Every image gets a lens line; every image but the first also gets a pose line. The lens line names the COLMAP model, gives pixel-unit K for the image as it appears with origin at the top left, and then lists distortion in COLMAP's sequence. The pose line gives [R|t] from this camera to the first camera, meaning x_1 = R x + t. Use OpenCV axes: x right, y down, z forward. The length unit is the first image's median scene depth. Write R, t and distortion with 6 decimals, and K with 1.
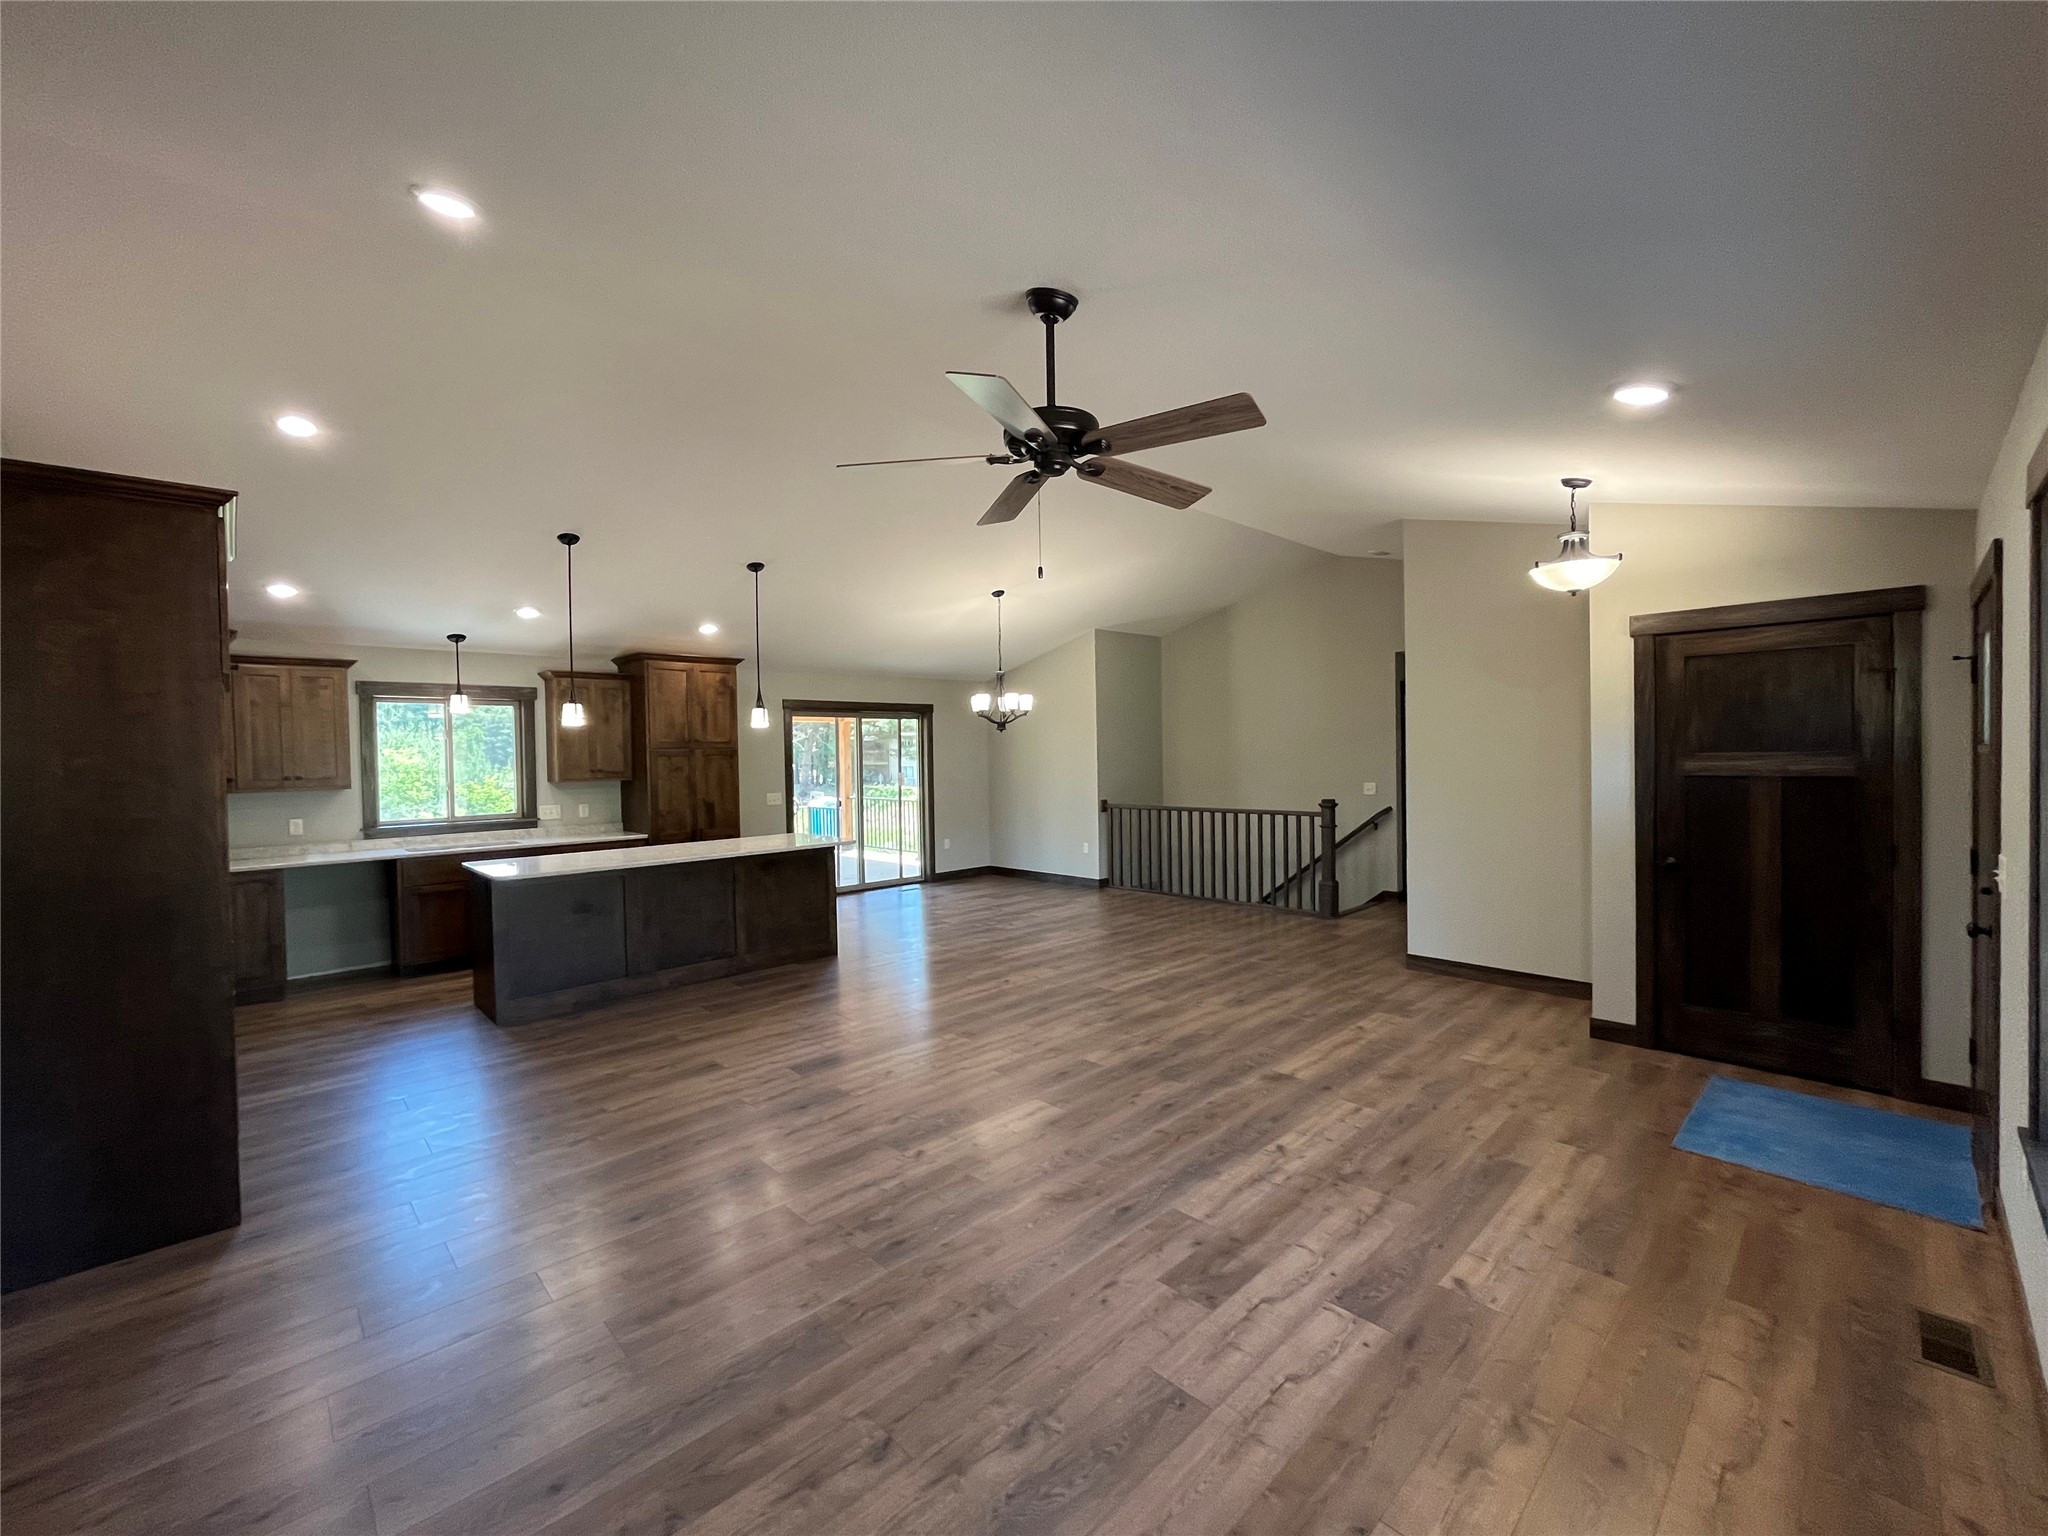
lens RADIAL K [[831.3, 0, 1024.1], [0, 831.3, 758.6], [0, 0, 1]] dist [-0.004557, -0.000396]
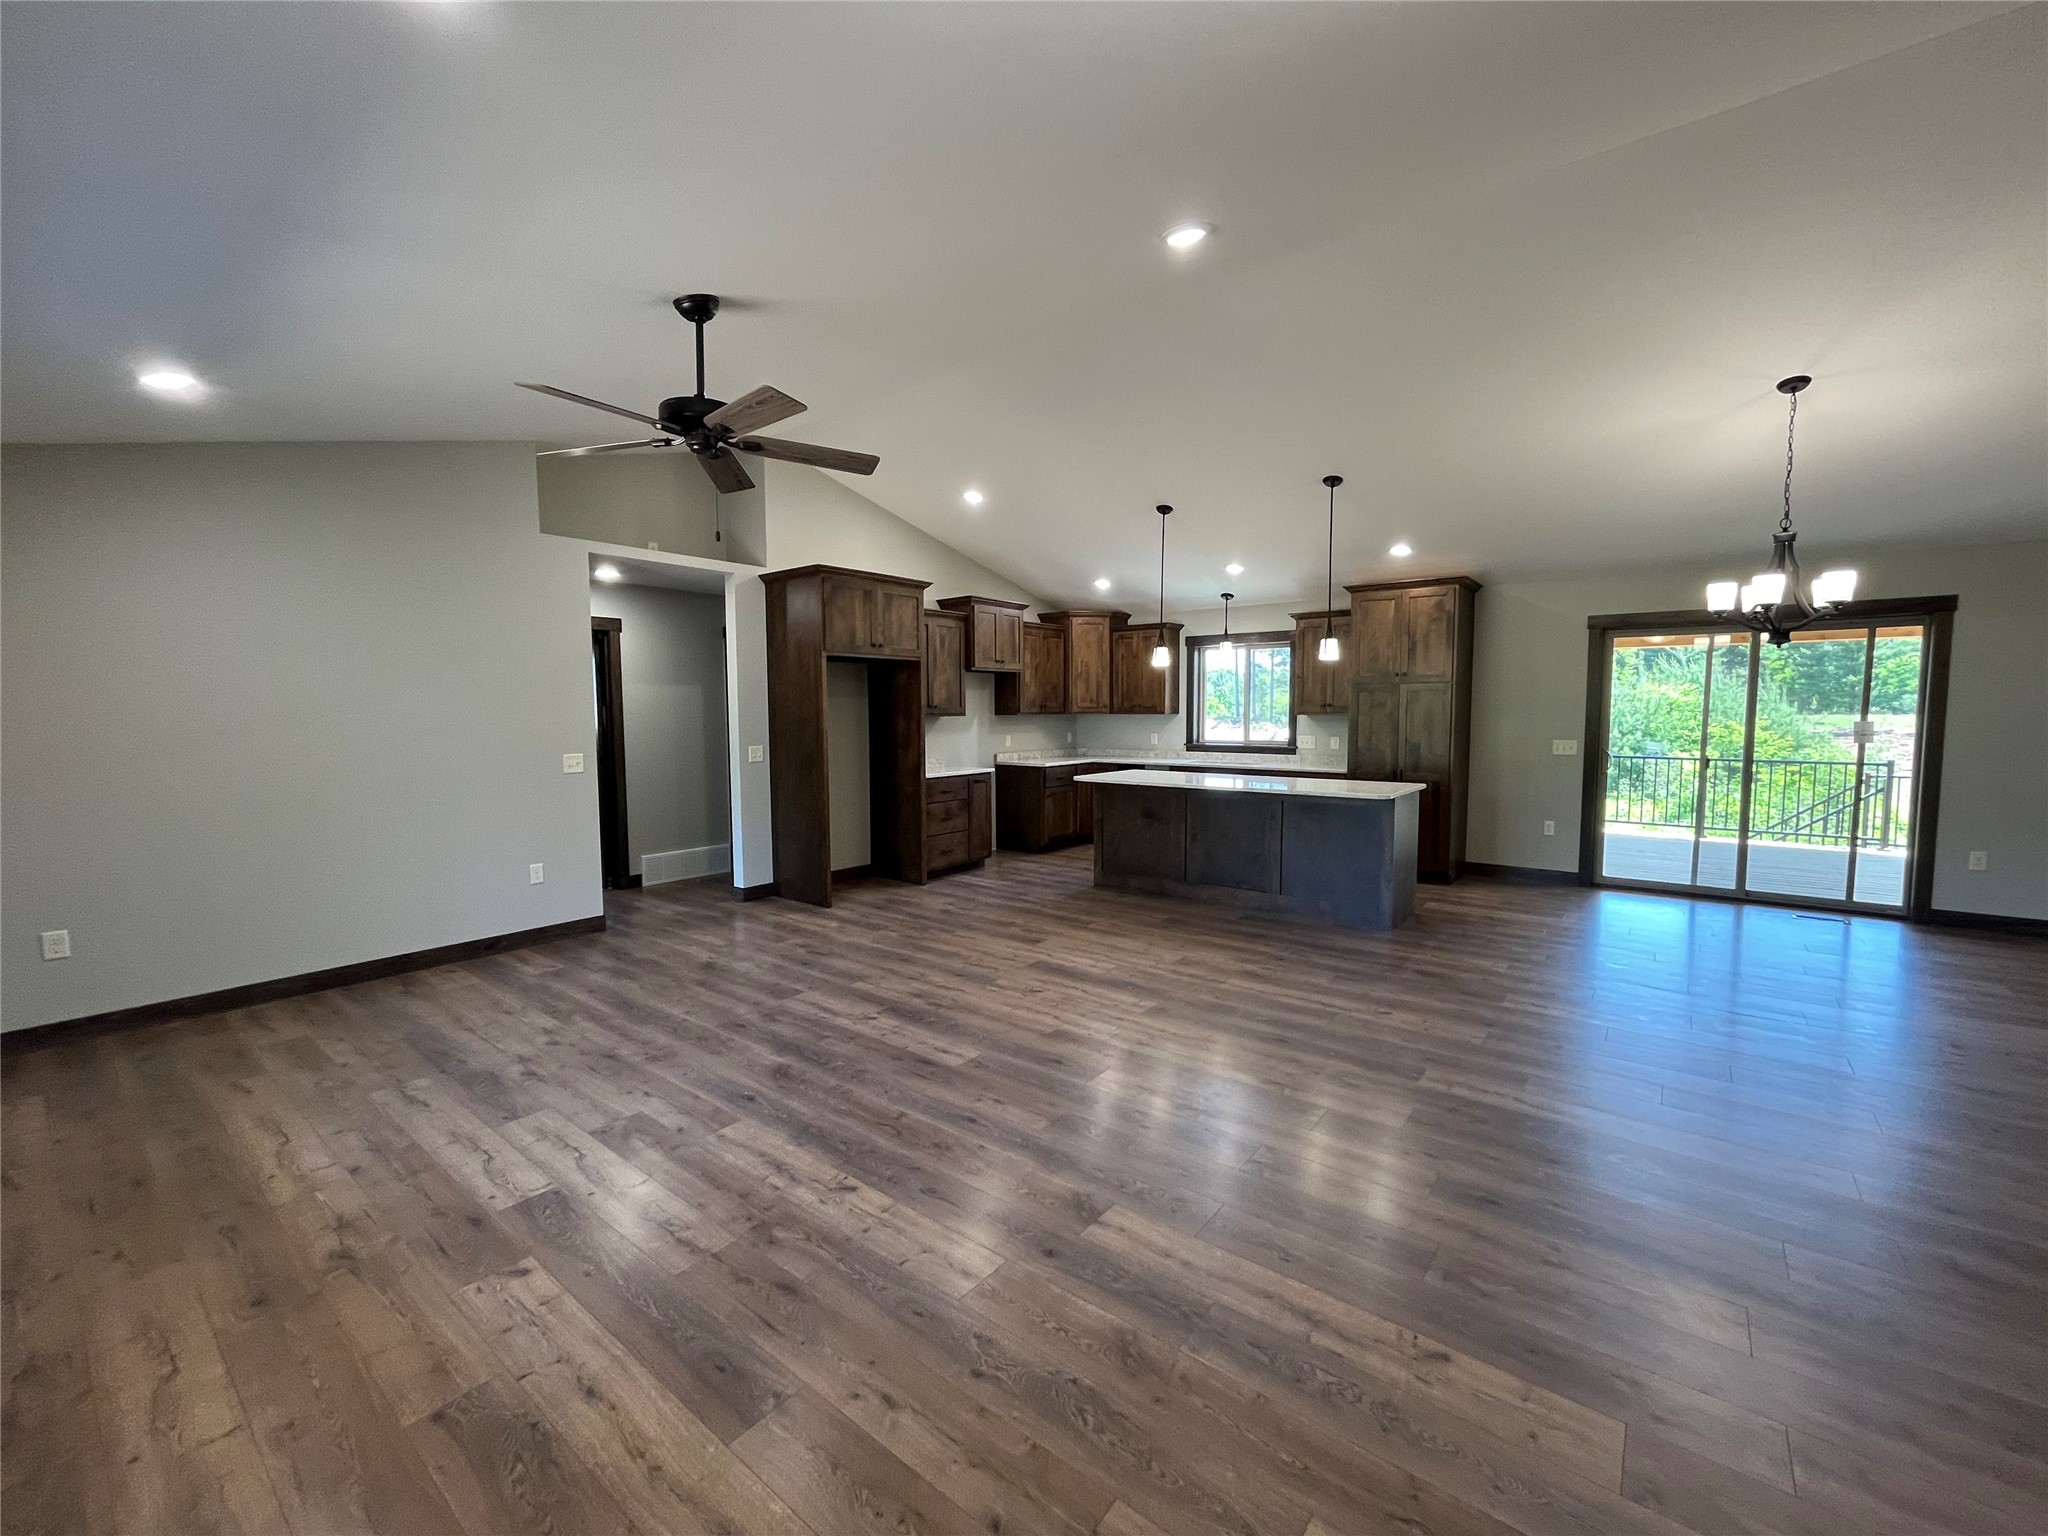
lens RADIAL K [[831.3, 0, 1027.5], [0, 831.3, 780.3], [0, 0, 1]] dist [-0.004557, -0.000396]
pose [[0.137957, 0.106091, -0.984740, 1.069725], [-0.004827, 0.994307, 0.106445, -0.003423], [0.990426, -0.009932, 0.137684, 1.061916]]
